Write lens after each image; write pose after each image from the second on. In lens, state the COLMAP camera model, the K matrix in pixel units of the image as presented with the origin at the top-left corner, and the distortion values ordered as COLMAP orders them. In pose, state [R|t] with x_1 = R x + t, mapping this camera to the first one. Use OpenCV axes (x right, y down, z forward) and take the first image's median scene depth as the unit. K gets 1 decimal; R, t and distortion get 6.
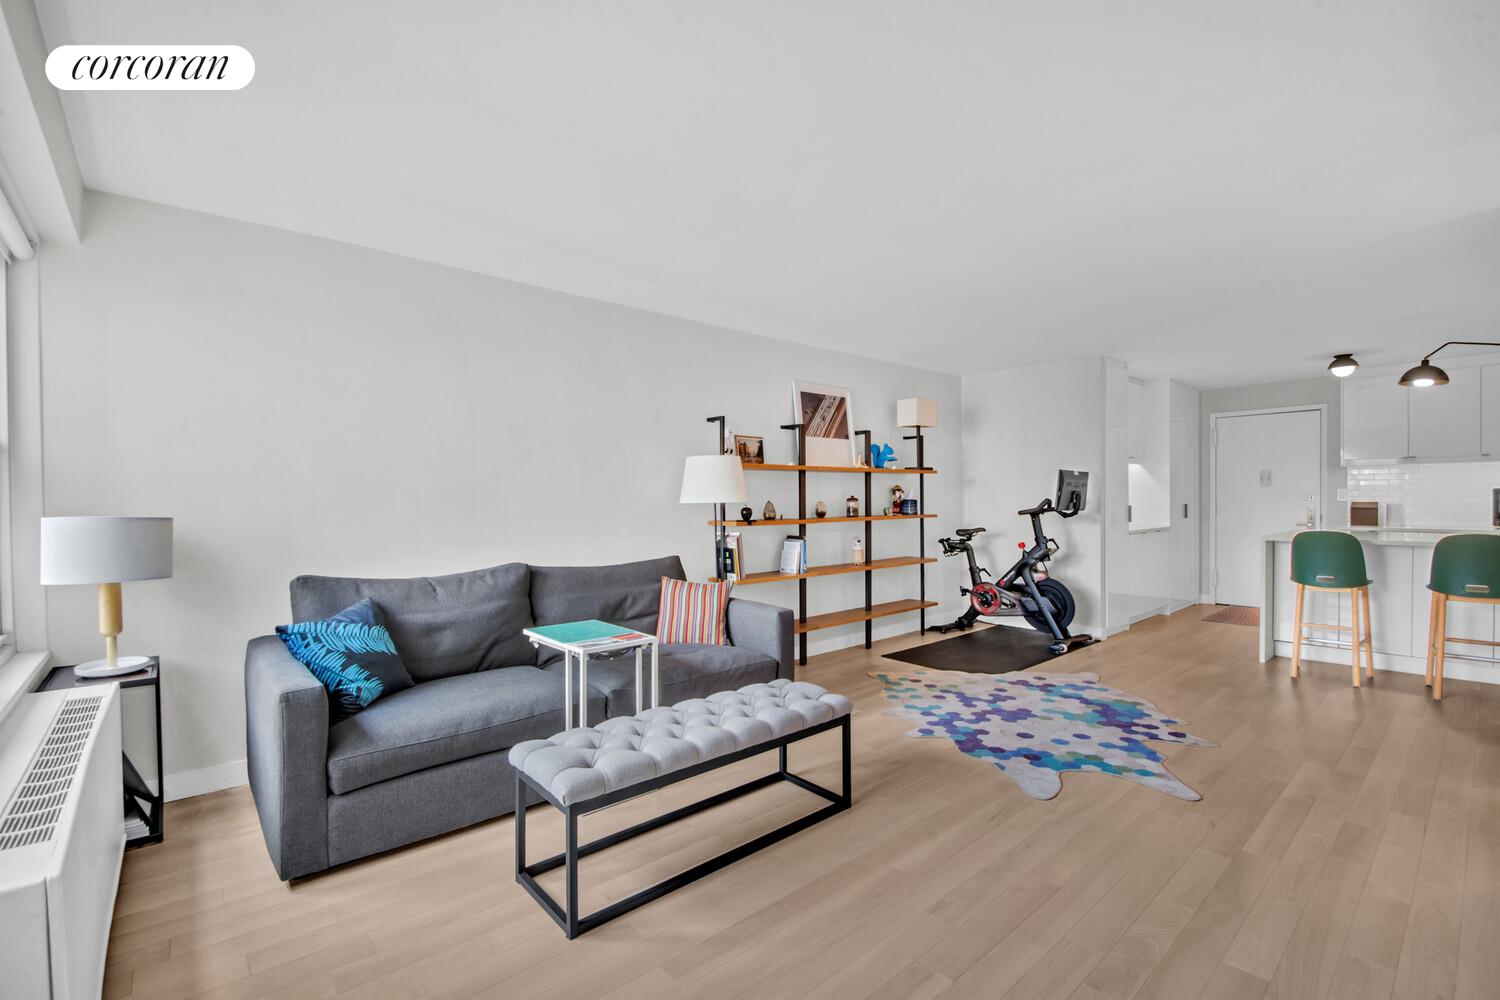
lens RADIAL K [[660.9, 0, 757.6], [0, 660.9, 506.2], [0, 0, 1]] dist [-0.001190, -0.000297]
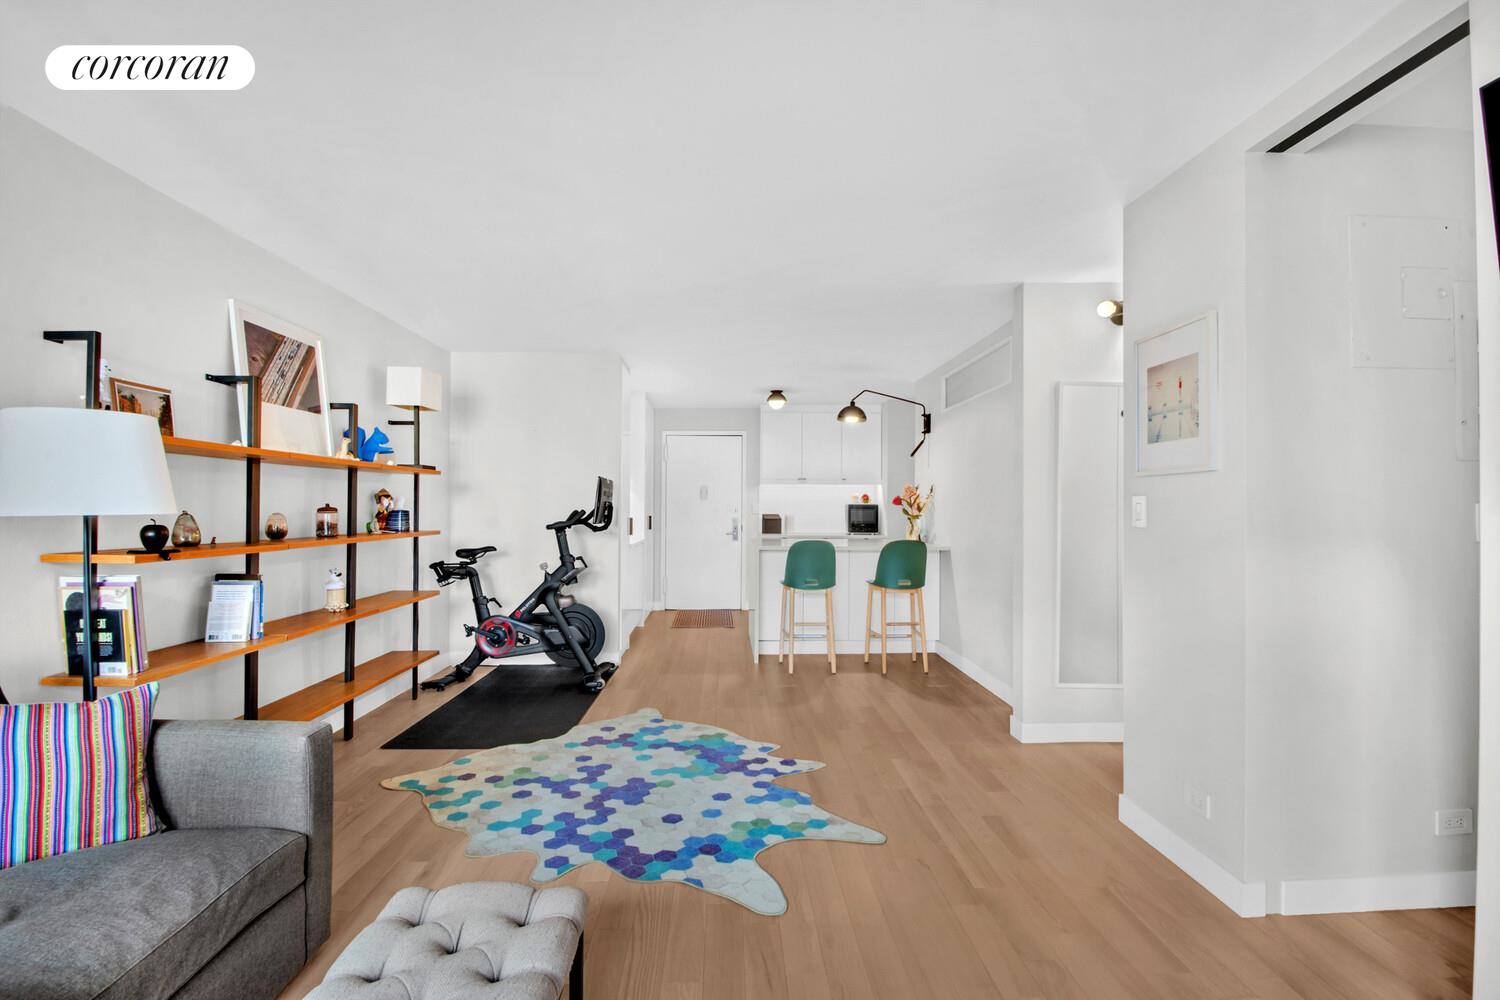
lens RADIAL K [[684.8, 0, 738.9], [0, 684.8, 501.5], [0, 0, 1]] dist [0.020804, -0.024324]
pose [[0.649305, 0.014987, 0.760380, -0.110363], [0.003312, 0.999741, -0.022533, -0.001820], [-0.760521, 0.017149, 0.649087, 0.295234]]
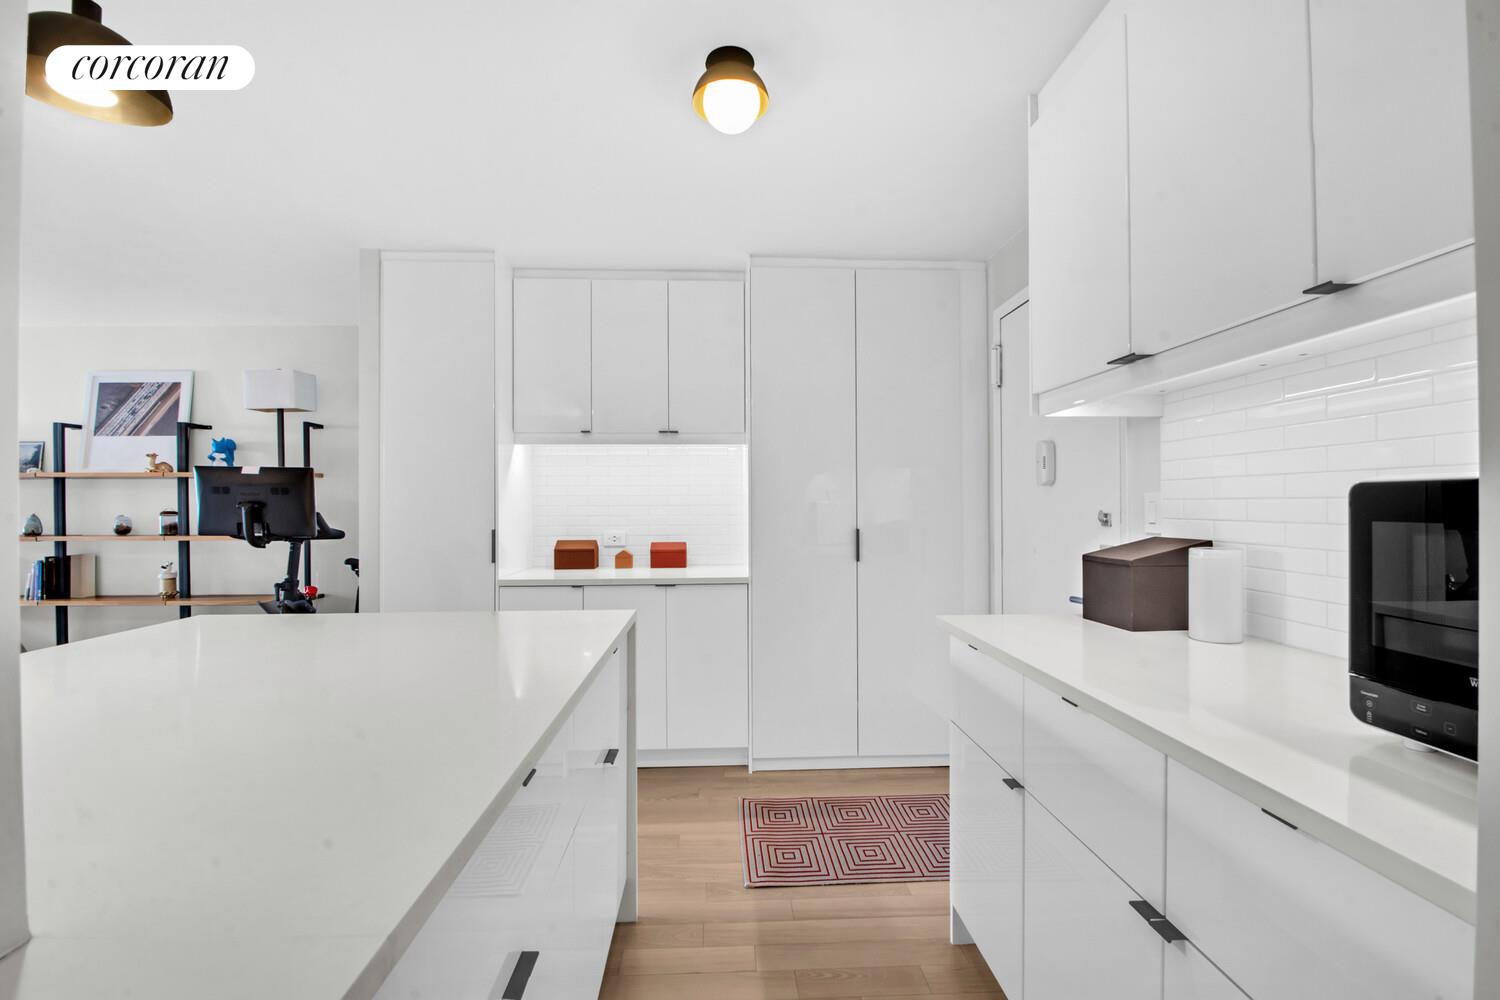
lens RADIAL K [[660.9, 0, 757.6], [0, 660.9, 506.2], [0, 0, 1]] dist [-0.001190, -0.000297]
pose [[0.784949, 0.002563, -0.619555, 1.264385], [-0.004138, 0.999991, -0.001106, -0.021065], [0.619546, 0.003432, 0.784953, 0.884816]]
